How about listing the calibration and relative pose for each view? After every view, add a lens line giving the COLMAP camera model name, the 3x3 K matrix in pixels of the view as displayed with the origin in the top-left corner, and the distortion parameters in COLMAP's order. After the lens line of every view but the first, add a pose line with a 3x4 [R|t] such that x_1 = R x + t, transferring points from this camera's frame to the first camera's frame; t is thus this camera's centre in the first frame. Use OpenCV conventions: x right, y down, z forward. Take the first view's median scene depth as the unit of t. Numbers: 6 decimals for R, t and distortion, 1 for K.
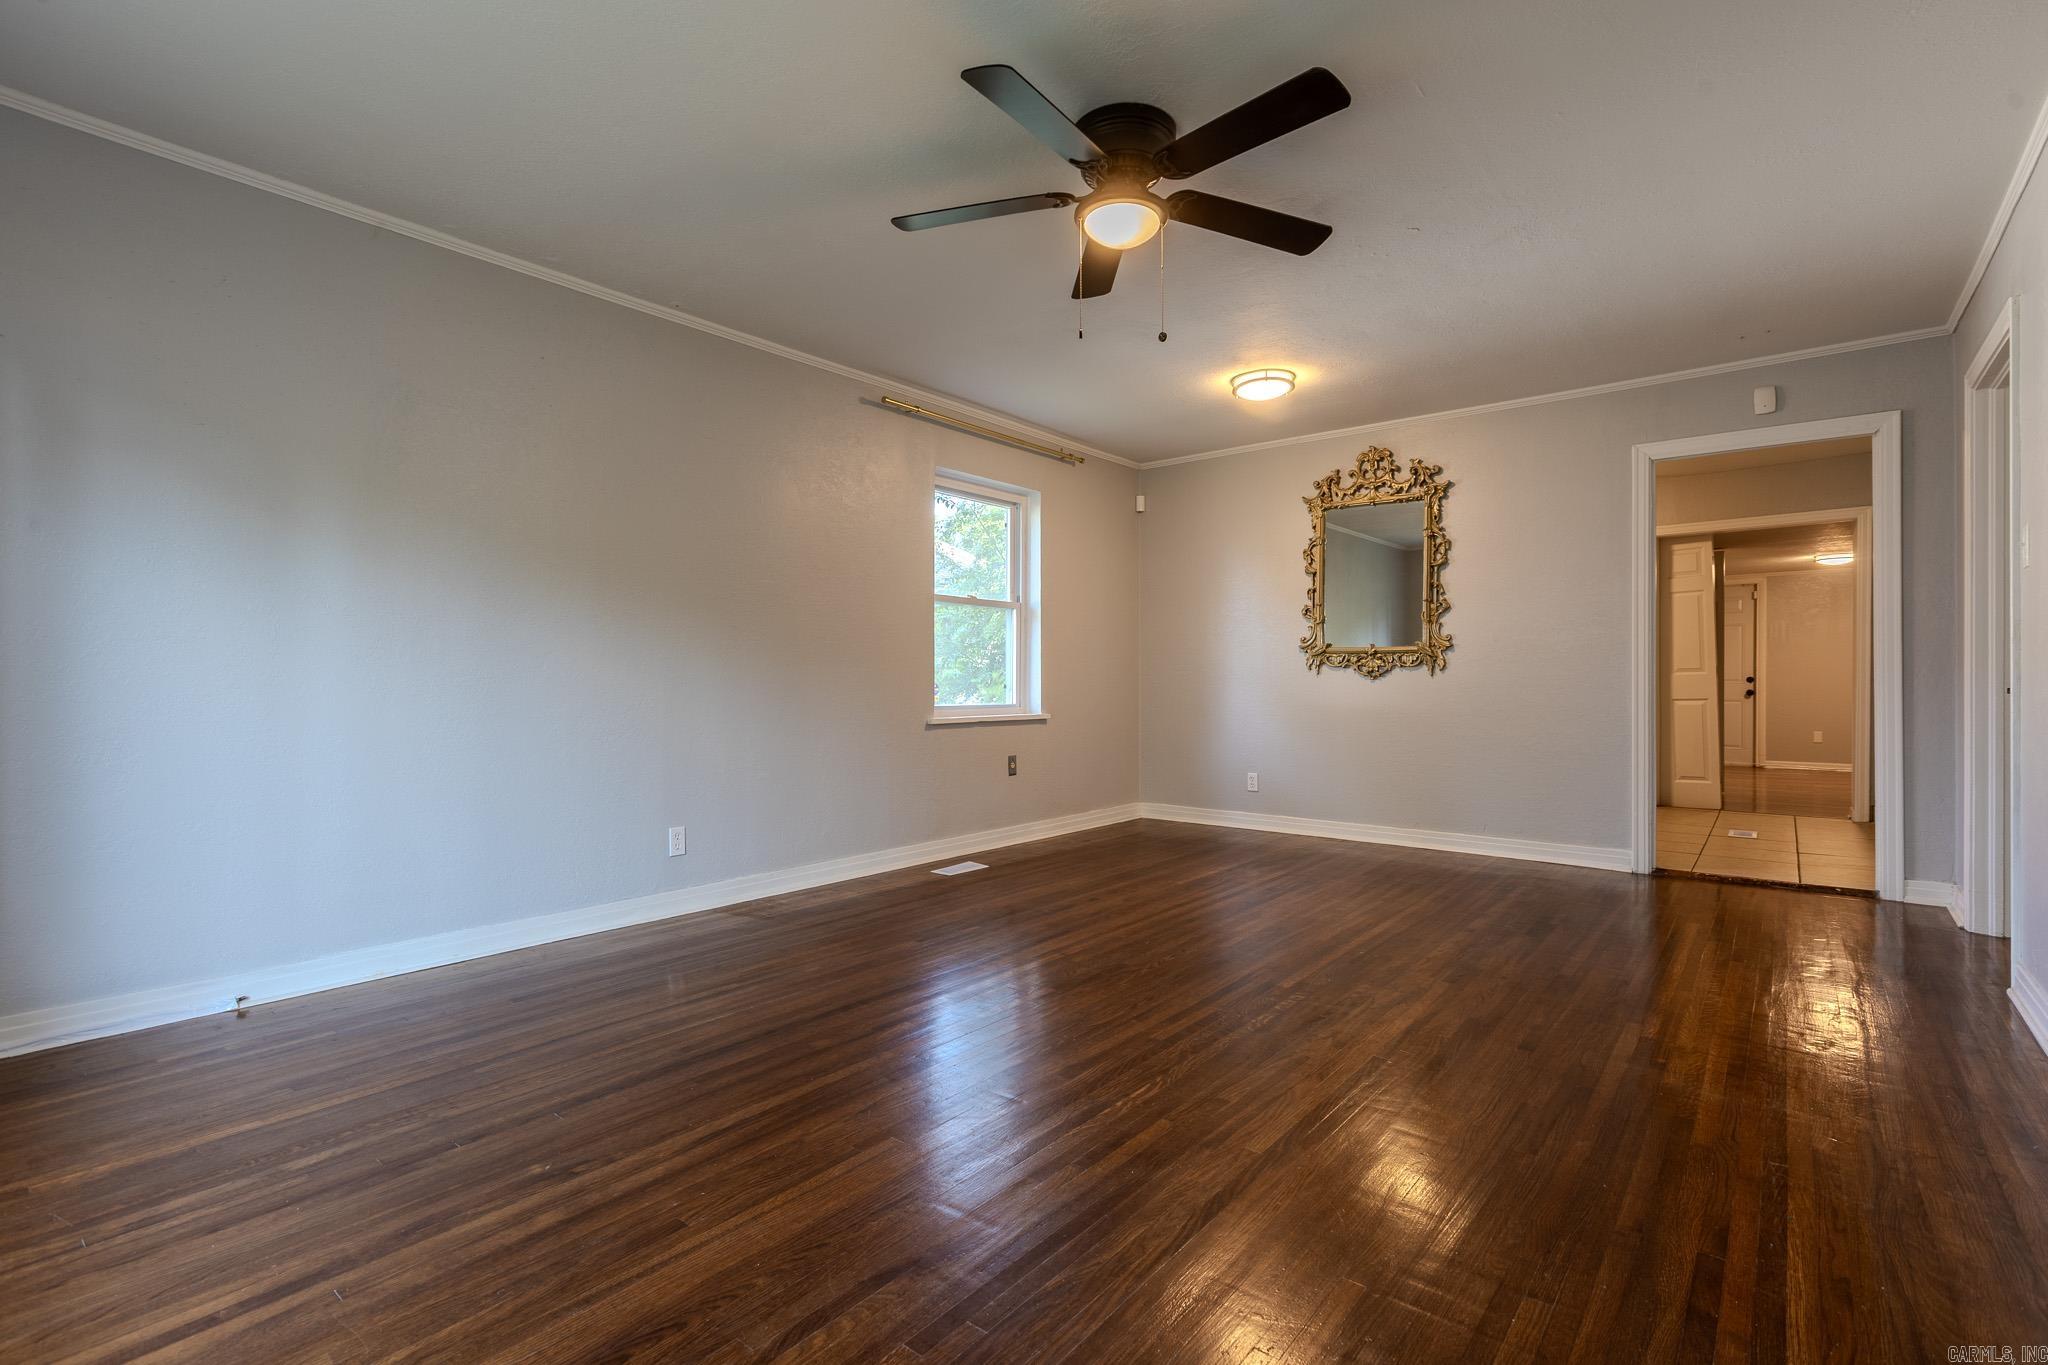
lens RADIAL K [[949.3, 0, 1006.7], [0, 949.3, 678.7], [0, 0, 1]] dist [0.017720, 0.000150]
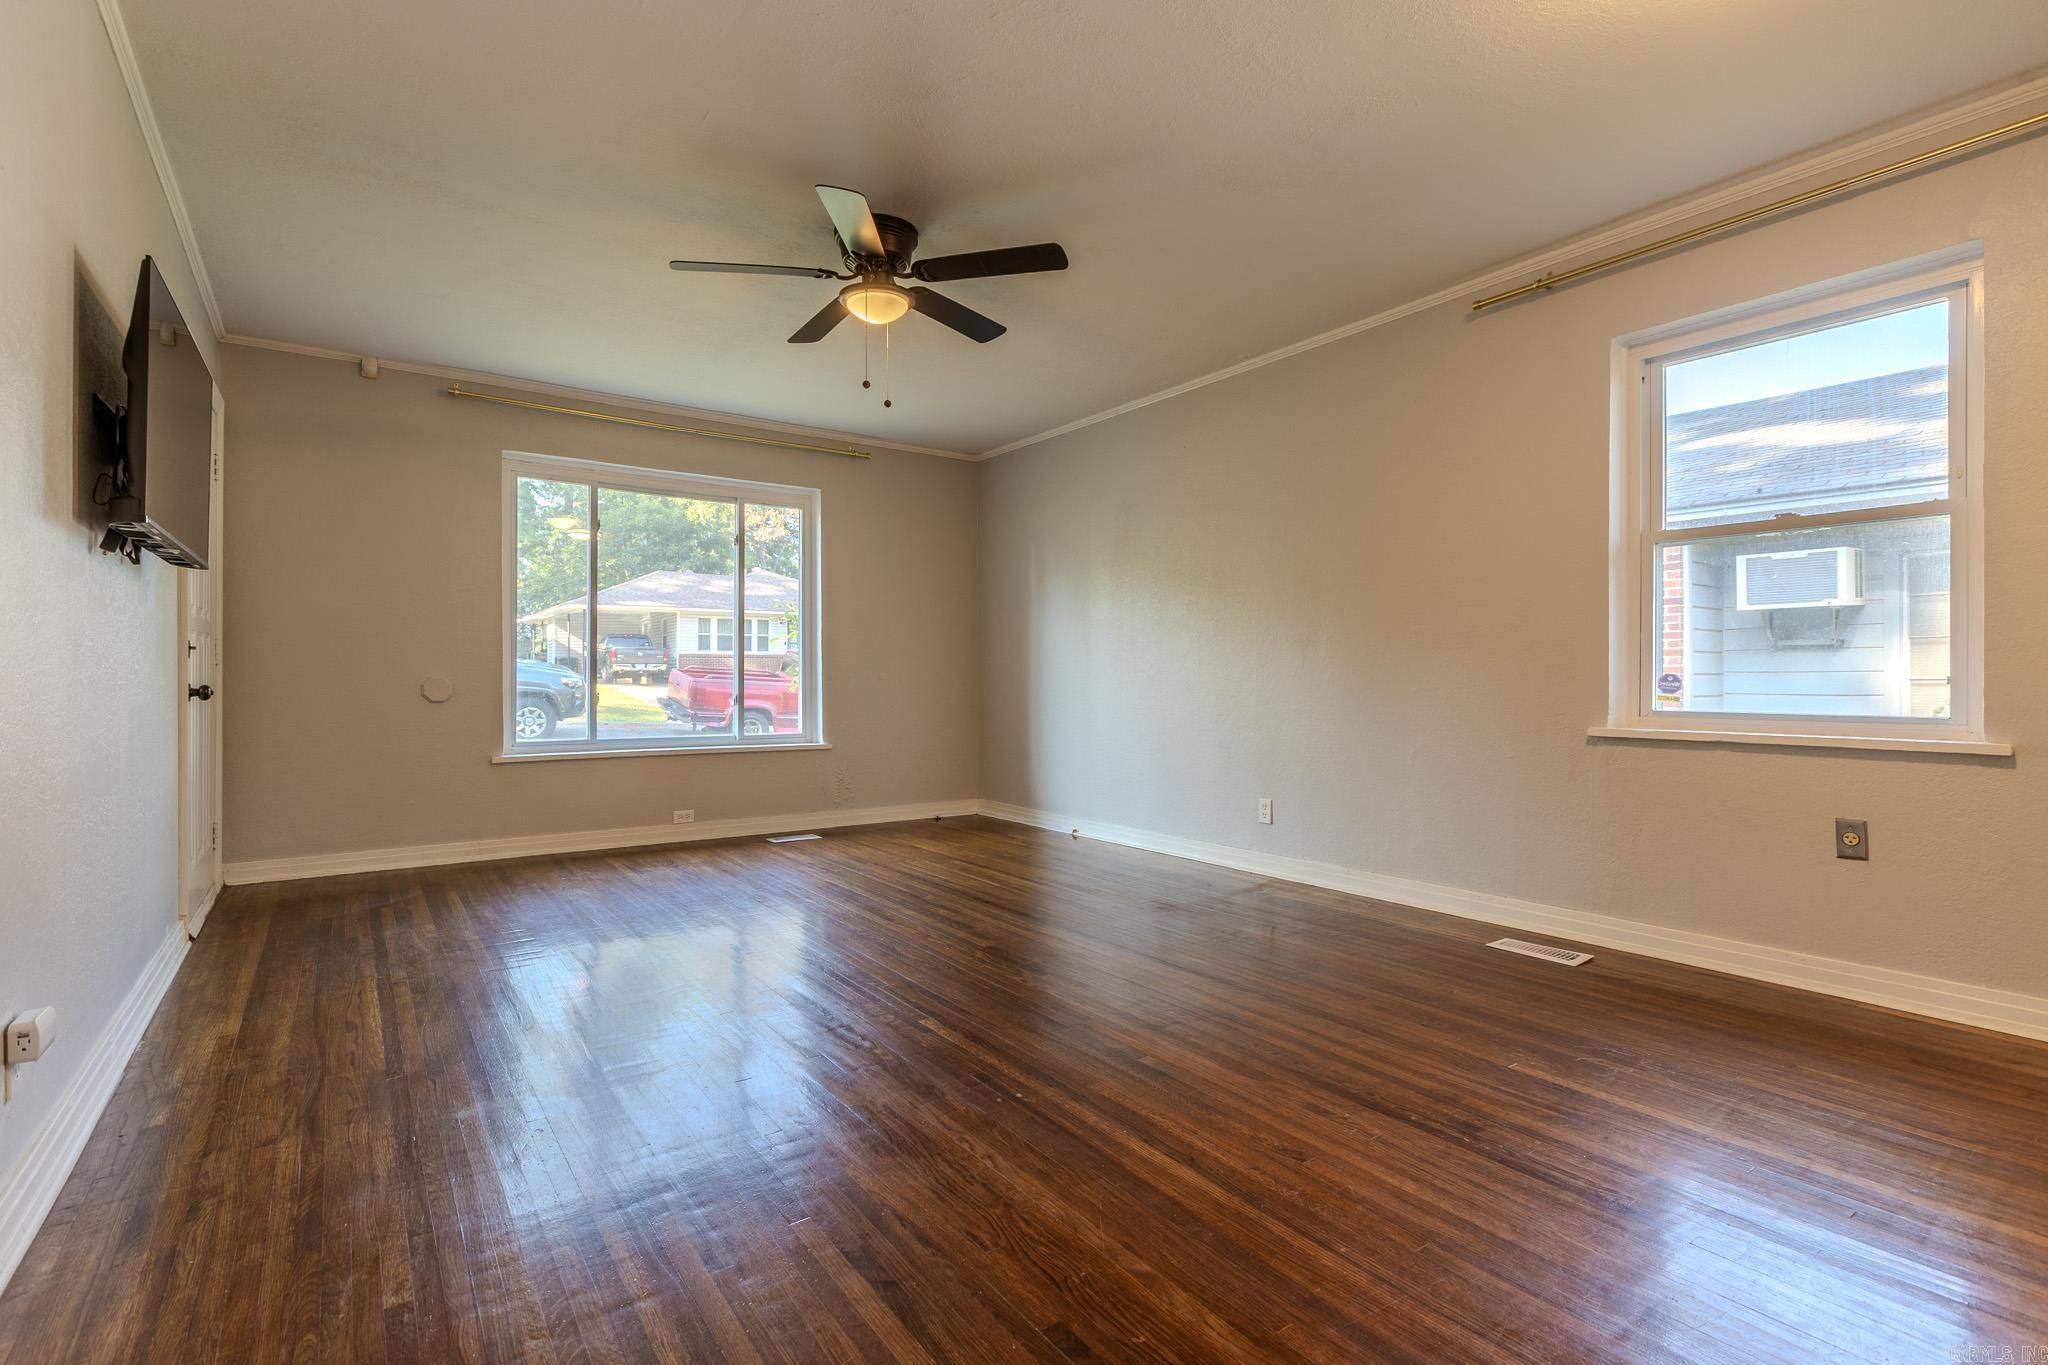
lens RADIAL K [[941.2, 0, 1014.2], [0, 941.2, 678.8], [0, 0, 1]] dist [0.000317, -0.000346]
pose [[-0.252495, -0.000484, -0.967598, 0.628809], [0.001850, 0.999998, -0.000983, 0.007459], [0.967596, -0.002038, -0.252493, 0.742841]]
